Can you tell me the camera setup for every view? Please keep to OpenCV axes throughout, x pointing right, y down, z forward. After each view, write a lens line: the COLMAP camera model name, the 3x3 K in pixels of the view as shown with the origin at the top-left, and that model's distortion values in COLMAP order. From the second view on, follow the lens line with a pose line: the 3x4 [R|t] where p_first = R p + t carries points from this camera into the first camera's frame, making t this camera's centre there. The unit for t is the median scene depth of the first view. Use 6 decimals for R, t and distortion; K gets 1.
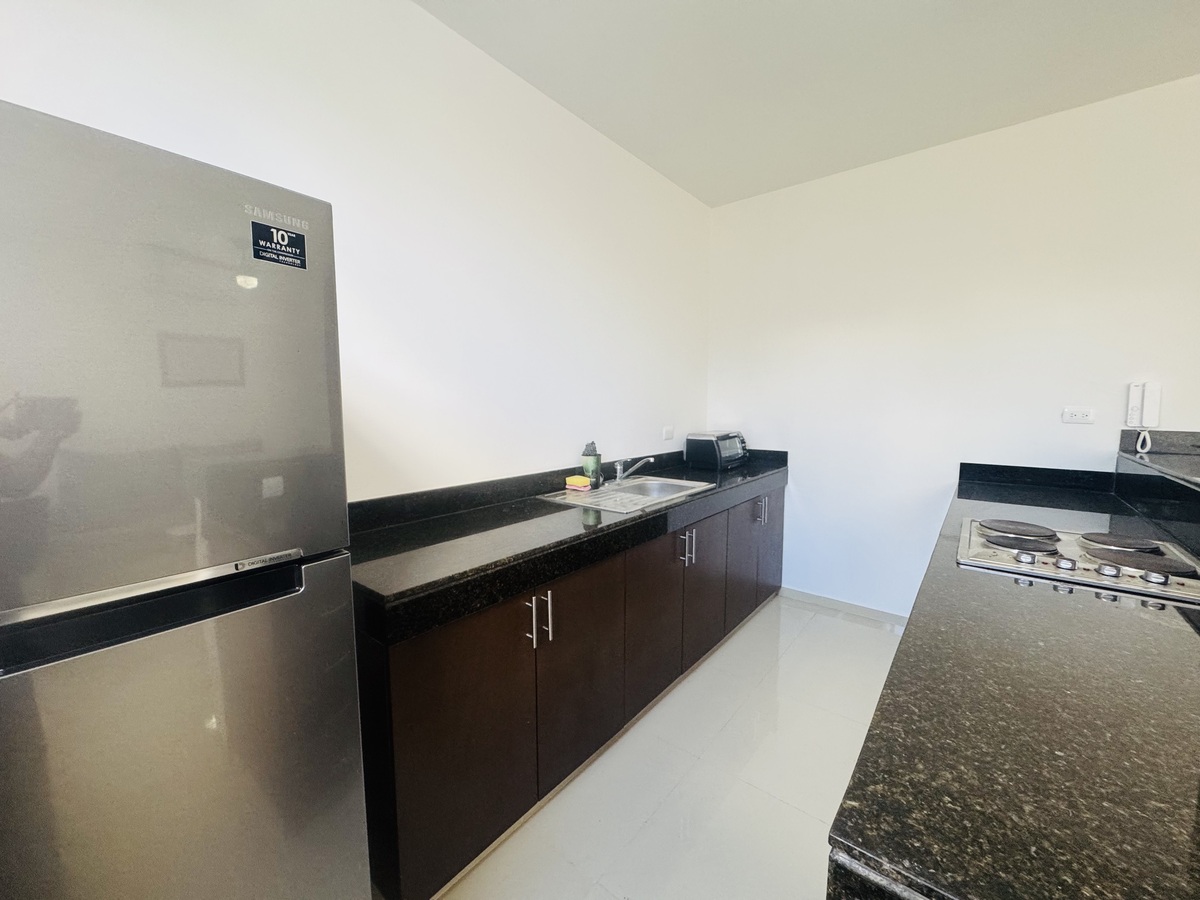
lens RADIAL K [[478.3, 0, 600.0], [0, 478.3, 450.0], [0, 0, 1]] dist [-0.003046, 0.000438]
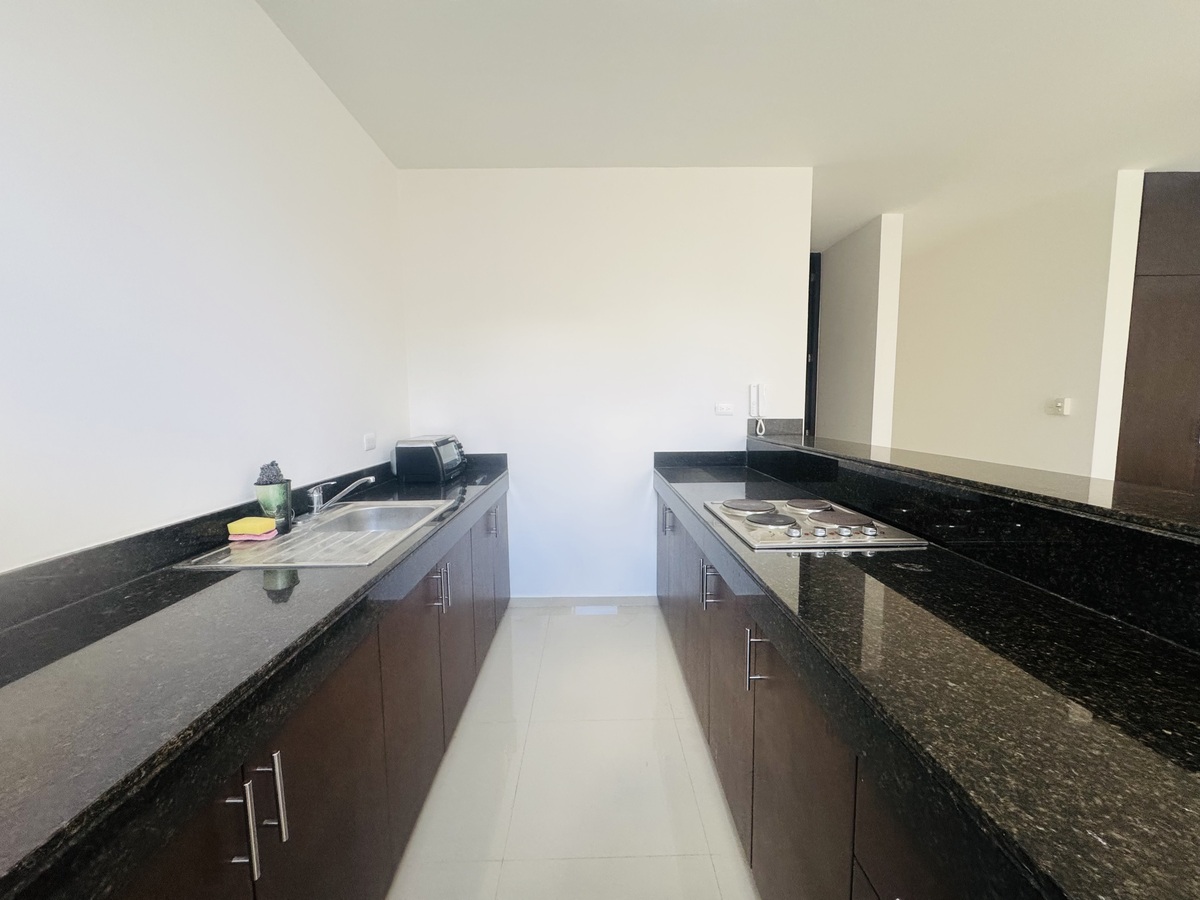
lens RADIAL K [[478.3, 0, 600.0], [0, 478.3, 450.0], [0, 0, 1]] dist [-0.003046, 0.000438]
pose [[0.766560, -0.070654, 0.638274, -0.088395], [0.074176, 0.997018, 0.021280, -0.014079], [-0.637875, 0.031032, 0.769515, 0.218066]]
